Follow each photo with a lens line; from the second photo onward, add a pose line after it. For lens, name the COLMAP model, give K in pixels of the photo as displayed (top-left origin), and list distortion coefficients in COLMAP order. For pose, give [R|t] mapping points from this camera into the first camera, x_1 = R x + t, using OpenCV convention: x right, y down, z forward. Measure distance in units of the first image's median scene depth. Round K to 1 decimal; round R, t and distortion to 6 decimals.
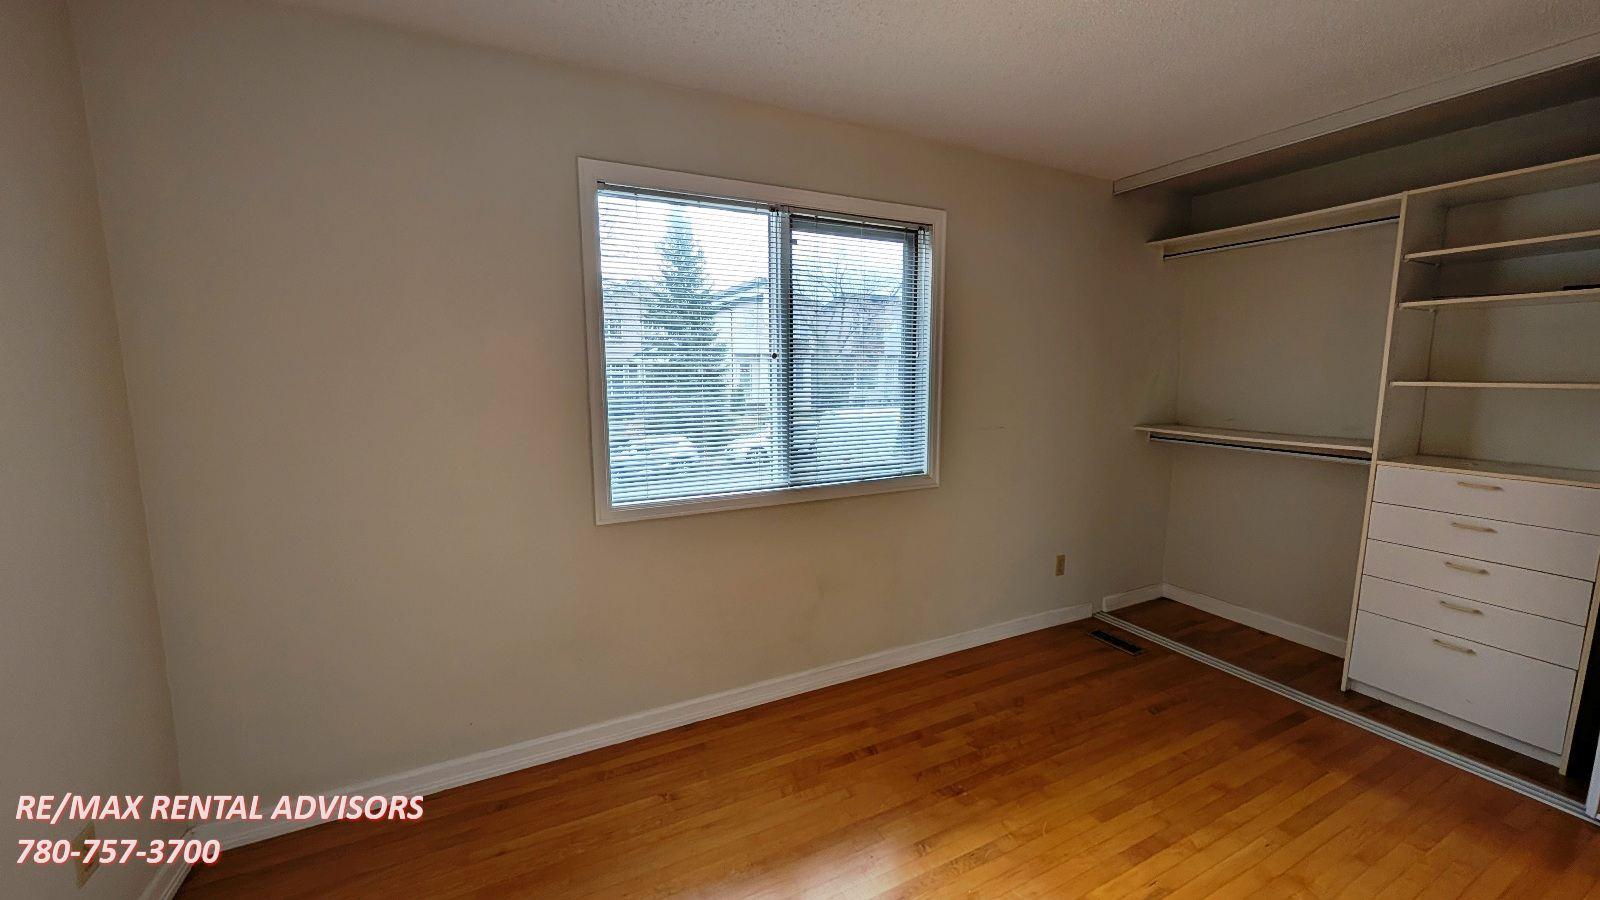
lens RADIAL K [[601.3, 0, 799.2], [0, 601.3, 457.9], [0, 0, 1]] dist [-0.001161, -0.000407]
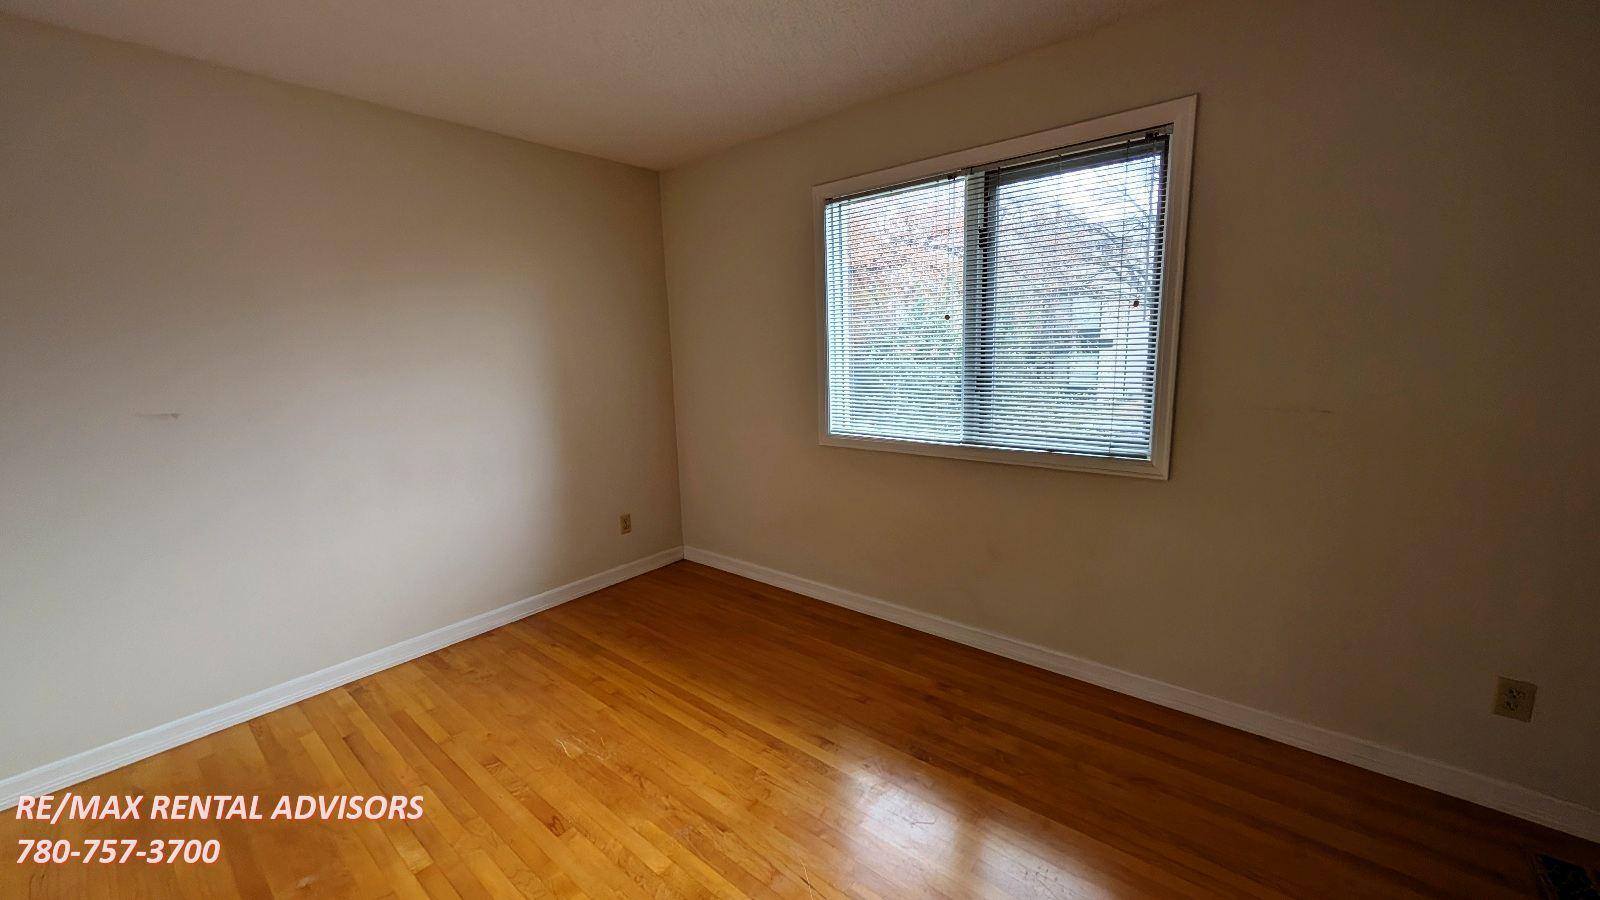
lens RADIAL K [[601.3, 0, 794.3], [0, 601.3, 452.8], [0, 0, 1]] dist [-0.001161, -0.000407]
pose [[0.405789, 0.161161, -0.899646, 0.800105], [-0.095864, 0.986406, 0.133463, -0.046733], [0.908925, 0.032086, 0.415722, 0.302386]]
